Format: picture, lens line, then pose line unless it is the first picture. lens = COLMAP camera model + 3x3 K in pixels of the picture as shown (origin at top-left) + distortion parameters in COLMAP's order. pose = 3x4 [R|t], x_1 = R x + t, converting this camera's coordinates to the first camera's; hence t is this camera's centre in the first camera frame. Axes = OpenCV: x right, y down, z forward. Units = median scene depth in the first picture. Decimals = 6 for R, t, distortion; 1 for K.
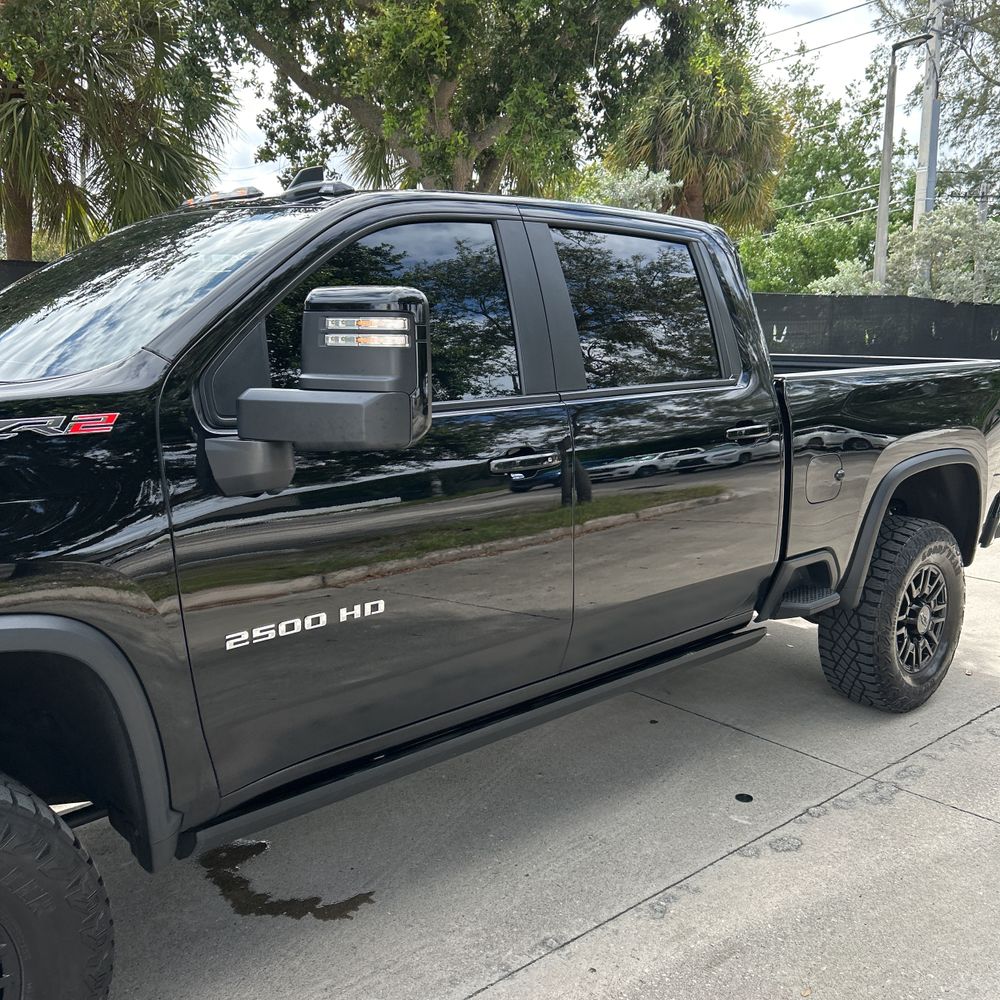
lens RADIAL K [[998.1, 0, 499.4], [0, 998.1, 493.3], [0, 0, 1]] dist [0.022428, 0.000000]
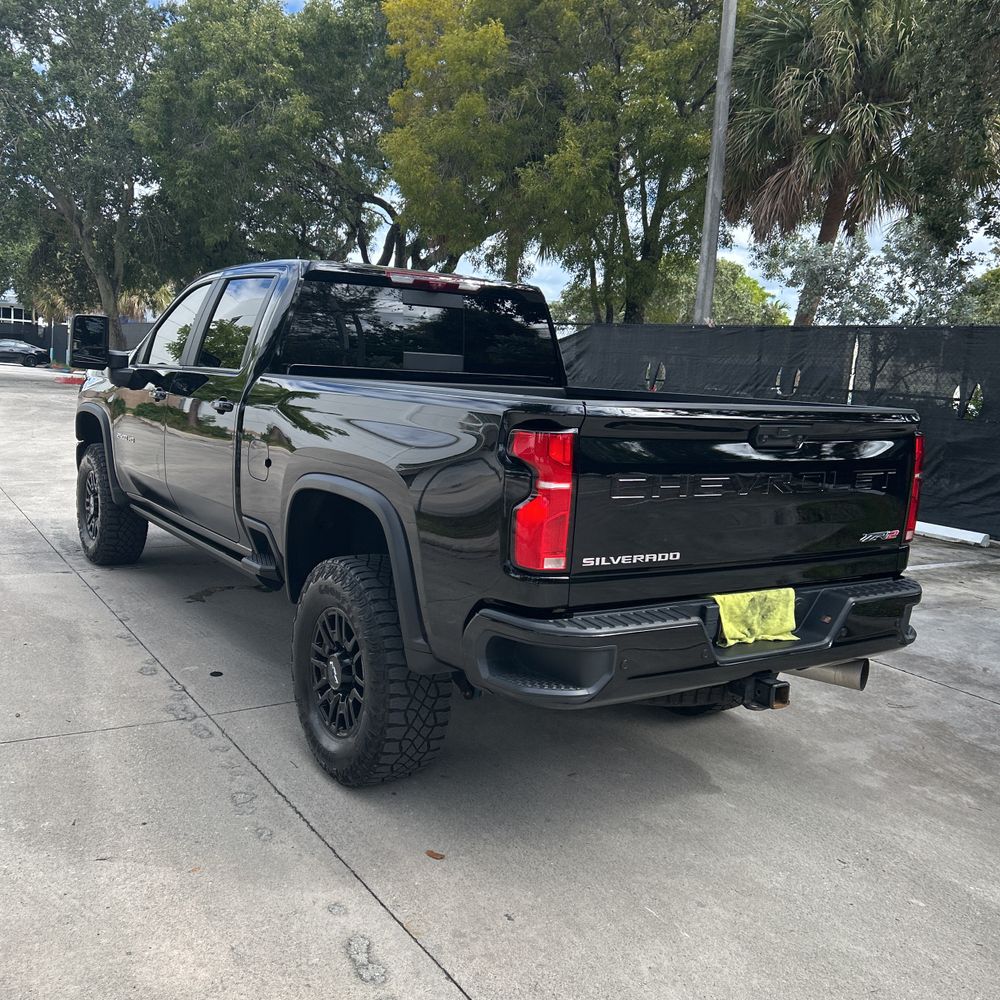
lens RADIAL K [[998.1, 0, 482.5], [0, 998.1, 487.6], [0, 0, 1]] dist [0.022428, 0.000000]
pose [[-0.156745, 0.108670, -0.981642, 1.144024], [-0.216164, 0.966055, 0.141461, -0.164379], [0.963693, 0.234369, -0.127933, 1.114887]]
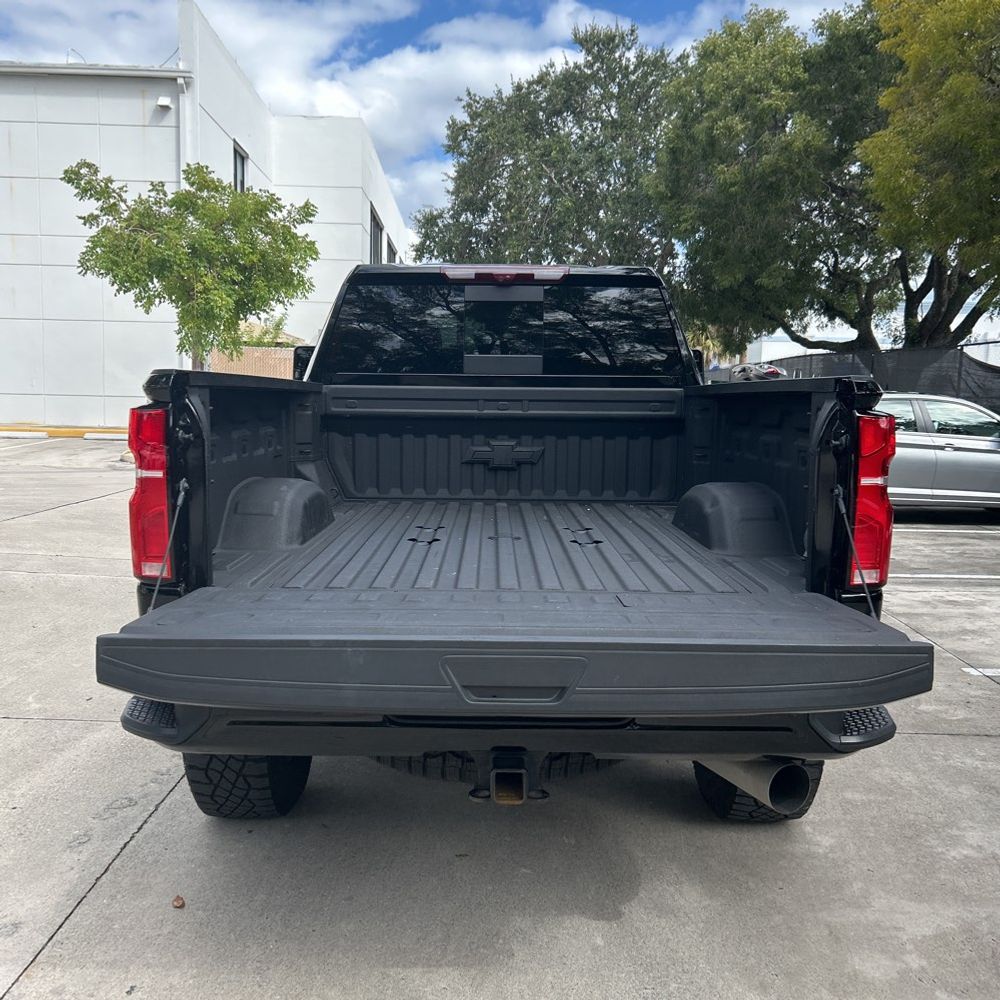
lens RADIAL K [[998.1, 0, 491.2], [0, 998.1, 497.9], [0, 0, 1]] dist [0.022428, 0.000000]
pose [[-0.676735, 0.065616, -0.733297, 0.799909], [-0.133468, 0.968583, 0.209842, -0.206431], [0.724028, 0.239879, -0.646716, 1.529366]]
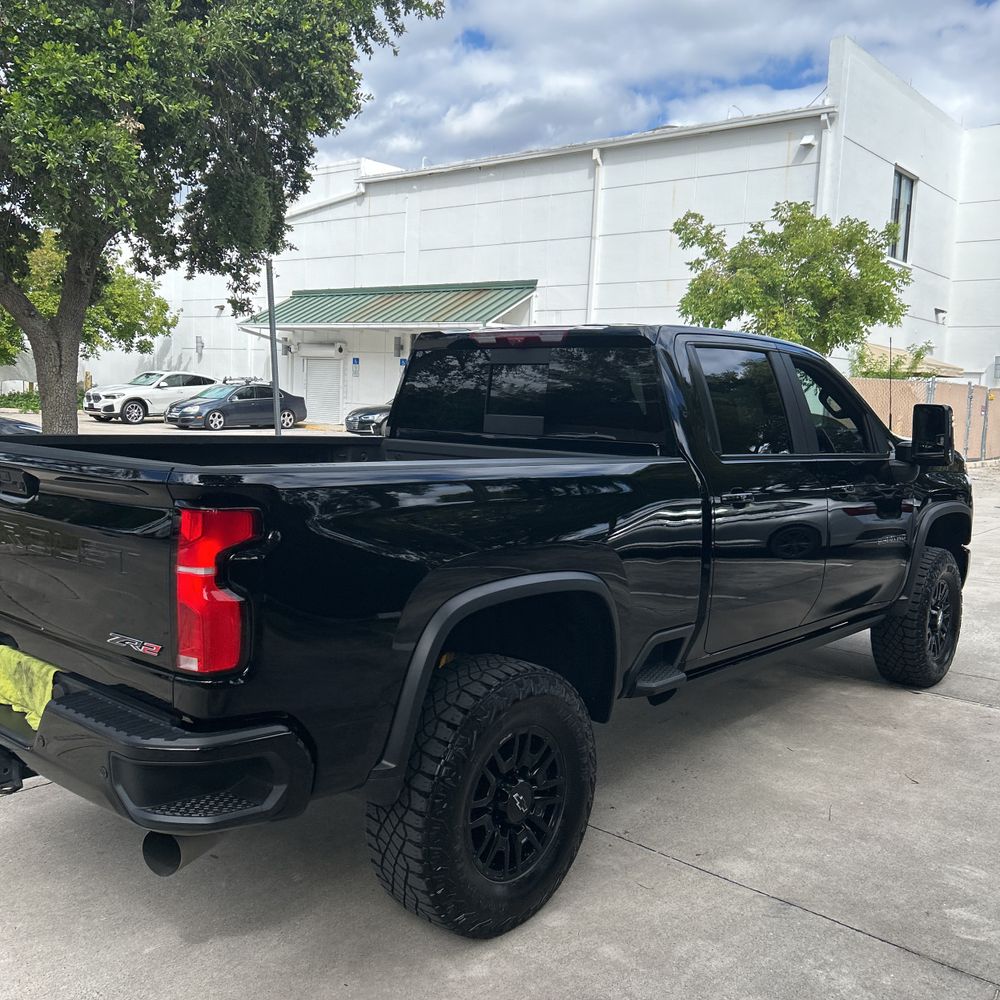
lens RADIAL K [[998.1, 0, 495.2], [0, 998.1, 491.1], [0, 0, 1]] dist [0.022428, 0.000000]
pose [[-0.993846, -0.027320, -0.107352, 0.209054], [-0.053554, 0.966830, 0.249744, -0.309263], [0.096968, 0.253956, -0.962343, 1.834734]]
